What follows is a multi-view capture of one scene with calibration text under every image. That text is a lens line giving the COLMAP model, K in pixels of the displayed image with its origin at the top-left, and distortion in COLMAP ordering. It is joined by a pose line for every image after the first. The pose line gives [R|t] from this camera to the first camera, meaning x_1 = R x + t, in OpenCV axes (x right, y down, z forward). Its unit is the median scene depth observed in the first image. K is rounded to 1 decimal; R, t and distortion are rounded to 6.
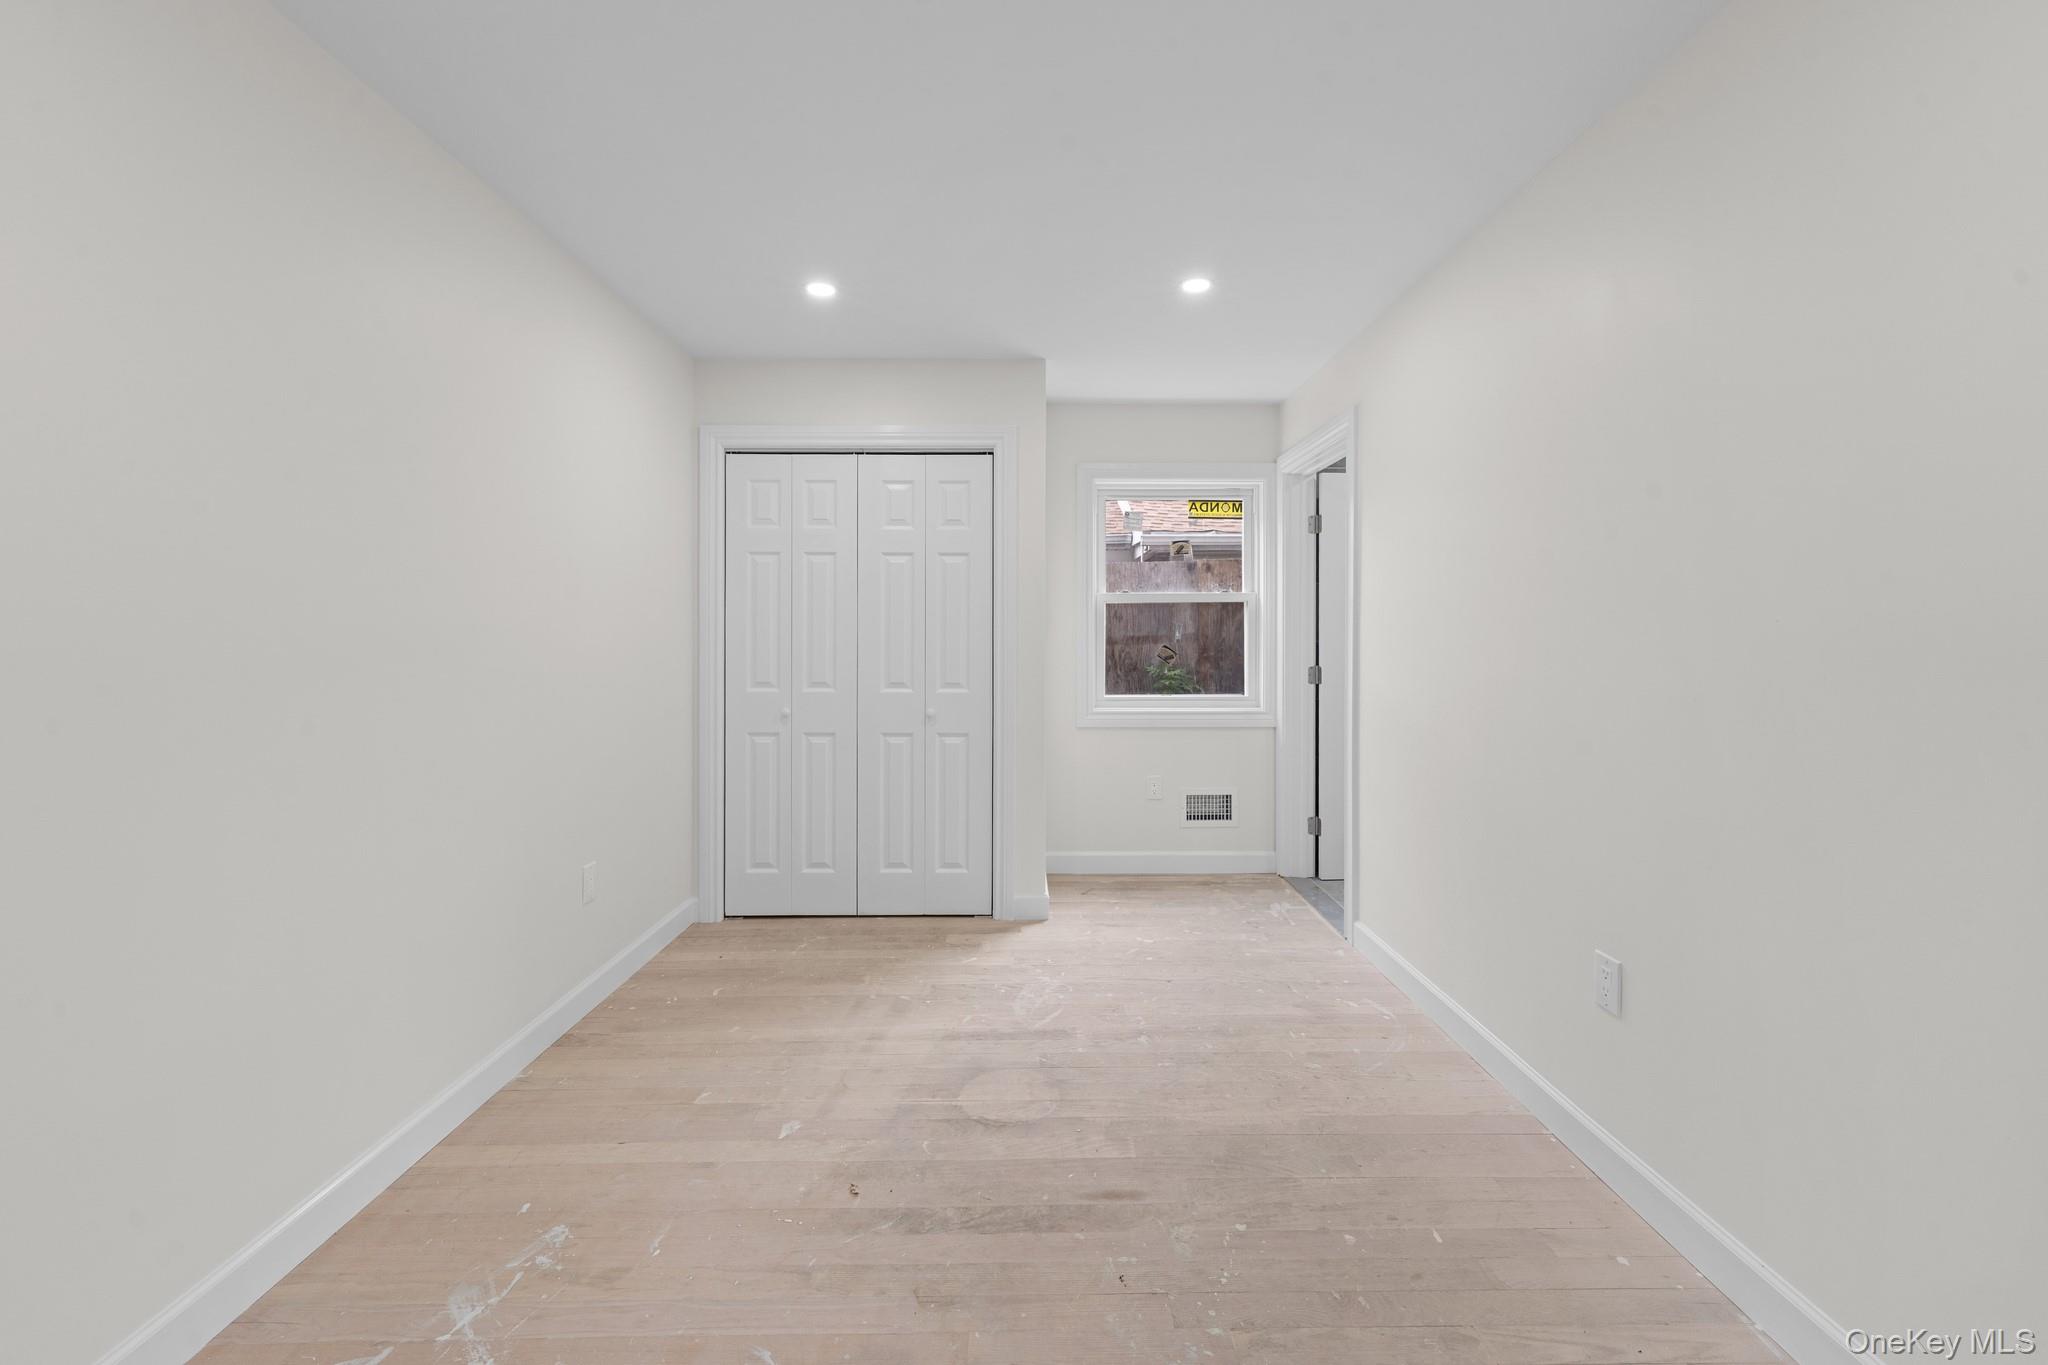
lens RADIAL K [[853.9, 0, 1000.1], [0, 853.9, 647.1], [0, 0, 1]] dist [0.000058, -0.000286]
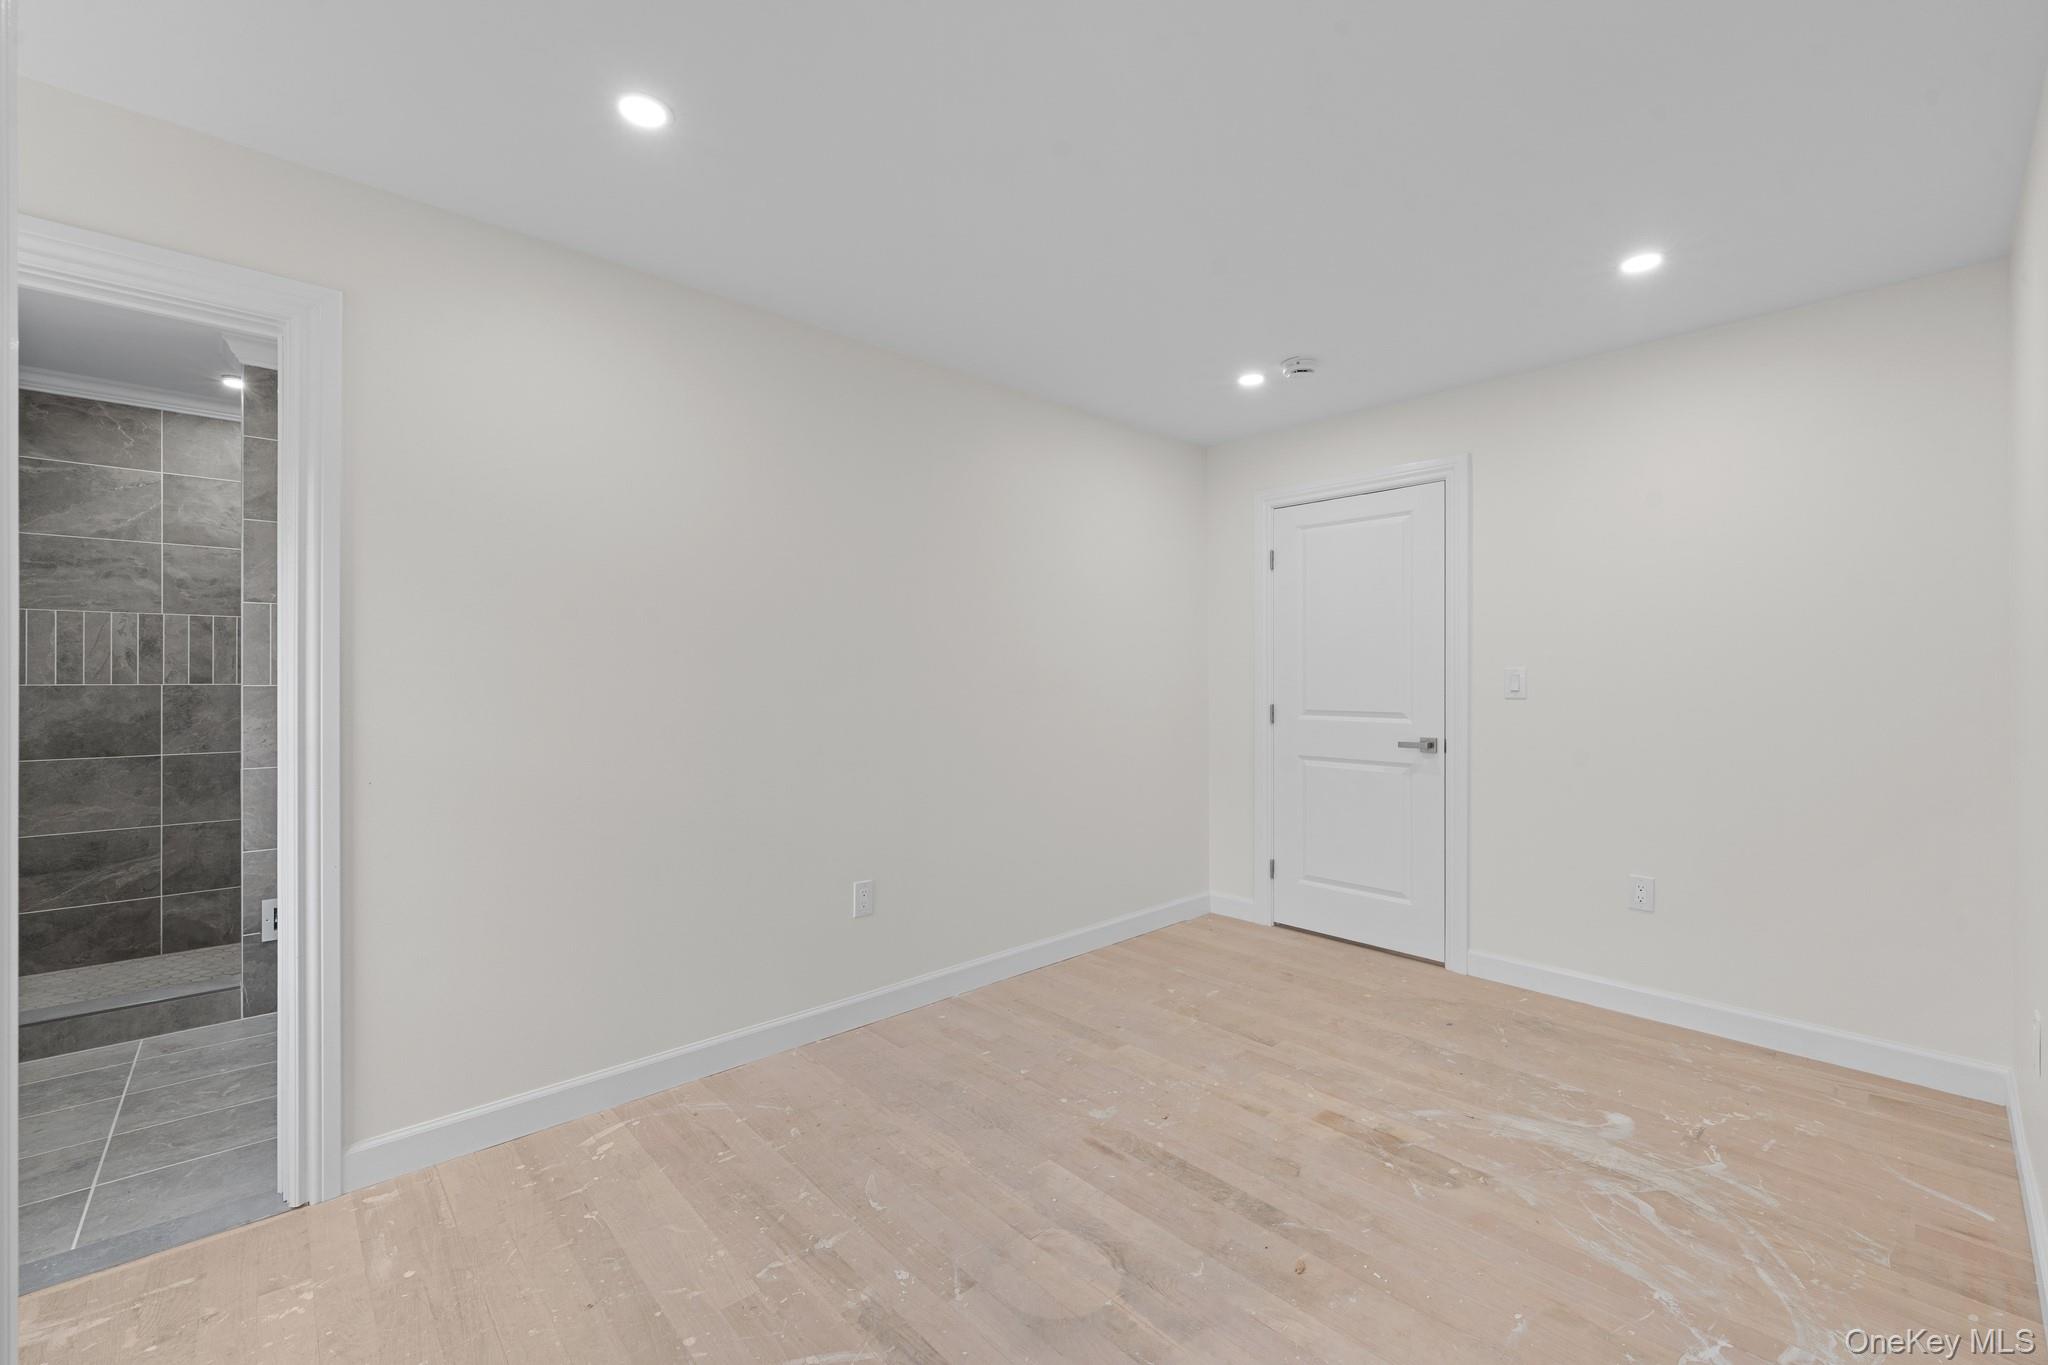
lens RADIAL K [[823.9, 0, 1019.5], [0, 823.9, 679.4], [0, 0, 1]] dist [0.003942, -0.001271]
pose [[-0.686141, -0.001893, 0.727466, -0.635116], [0.007666, 0.999922, 0.009833, -0.042541], [-0.727428, 0.012324, -0.686073, 1.875213]]
